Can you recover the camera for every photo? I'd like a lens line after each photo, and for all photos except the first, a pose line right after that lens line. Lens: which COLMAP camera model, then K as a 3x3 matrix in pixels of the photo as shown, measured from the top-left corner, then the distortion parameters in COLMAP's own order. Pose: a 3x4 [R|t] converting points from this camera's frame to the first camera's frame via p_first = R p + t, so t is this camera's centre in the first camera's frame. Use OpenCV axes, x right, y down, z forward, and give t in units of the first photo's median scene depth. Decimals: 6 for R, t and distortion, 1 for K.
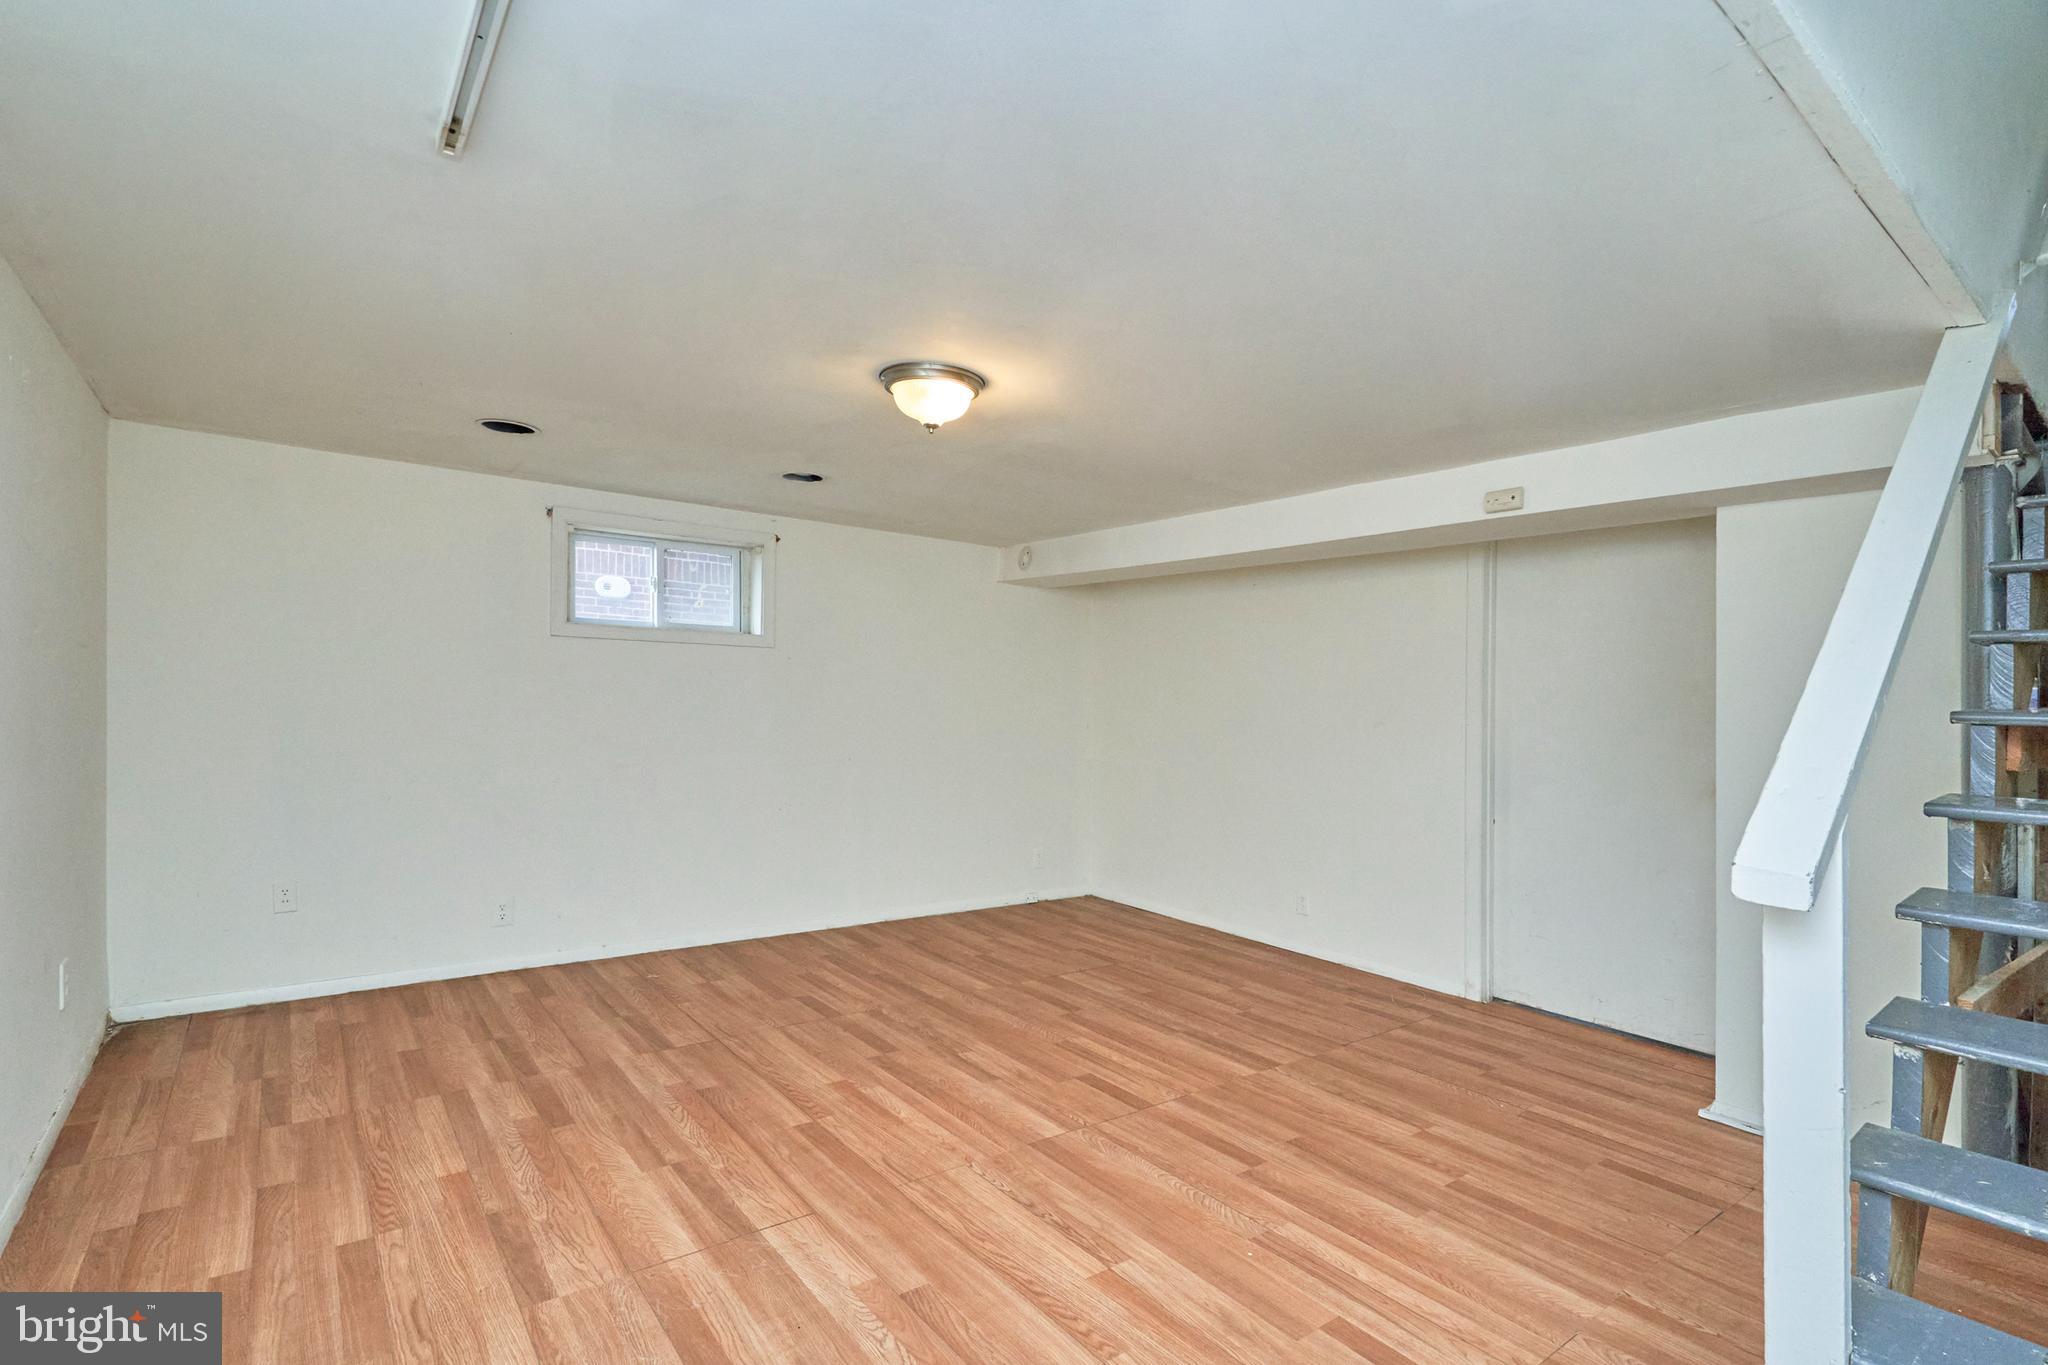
lens RADIAL K [[954.1, 0, 1025.6], [0, 954.1, 687.4], [0, 0, 1]] dist [0.001443, 0.000979]
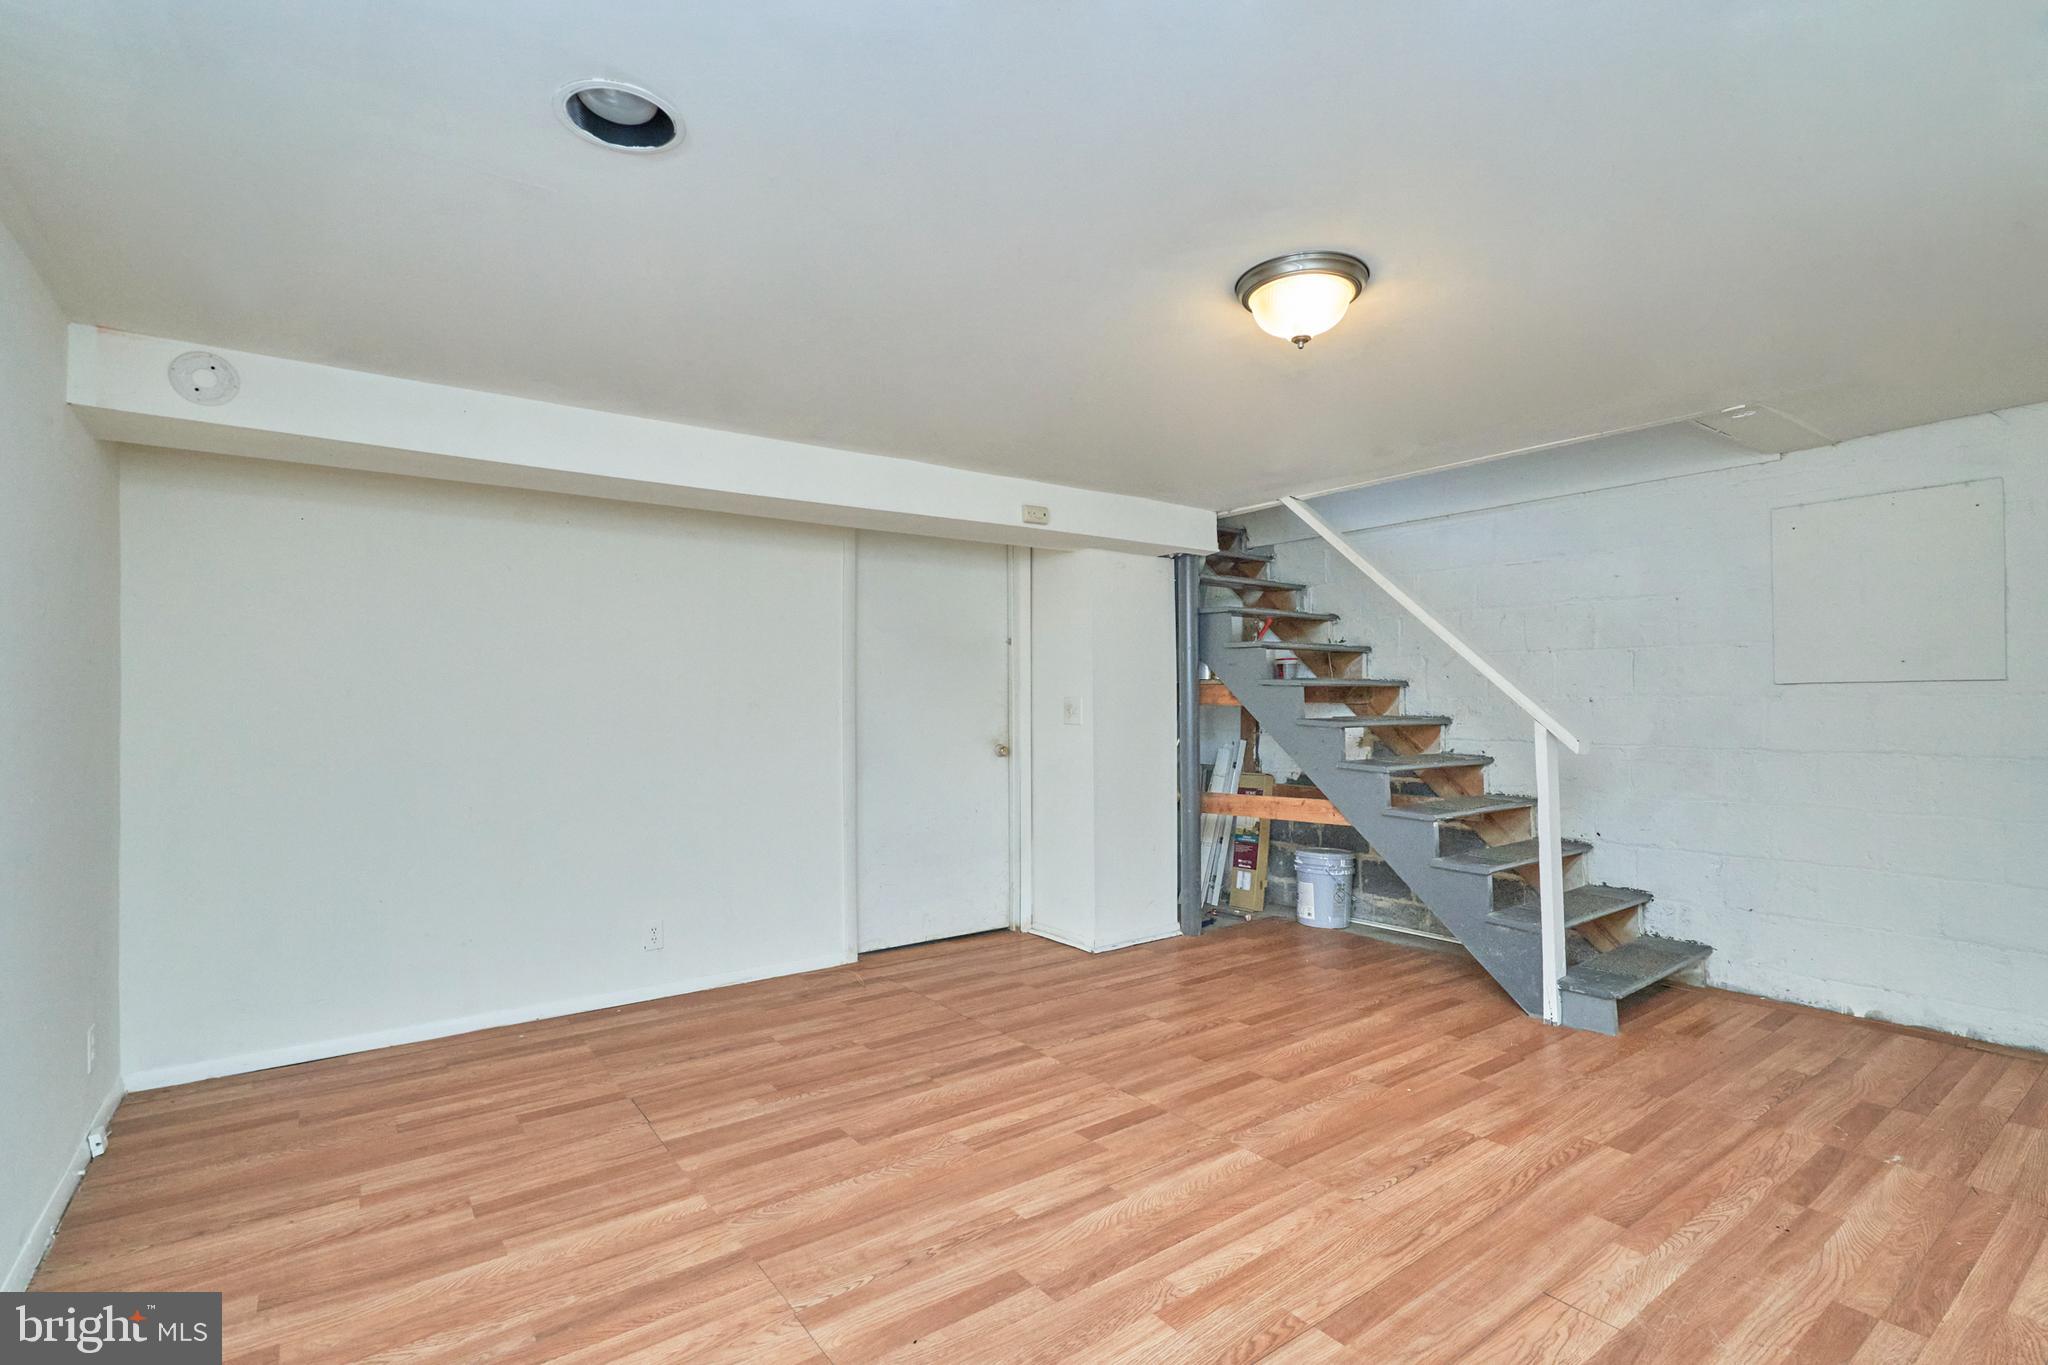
lens RADIAL K [[954.1, 0, 1025.3], [0, 954.1, 682.8], [0, 0, 1]] dist [0.001443, 0.000979]
pose [[0.029422, -0.014190, 0.999466, -0.713120], [-0.005508, 0.999882, 0.014358, 0.001484], [-0.999552, -0.005927, 0.029340, 0.958555]]
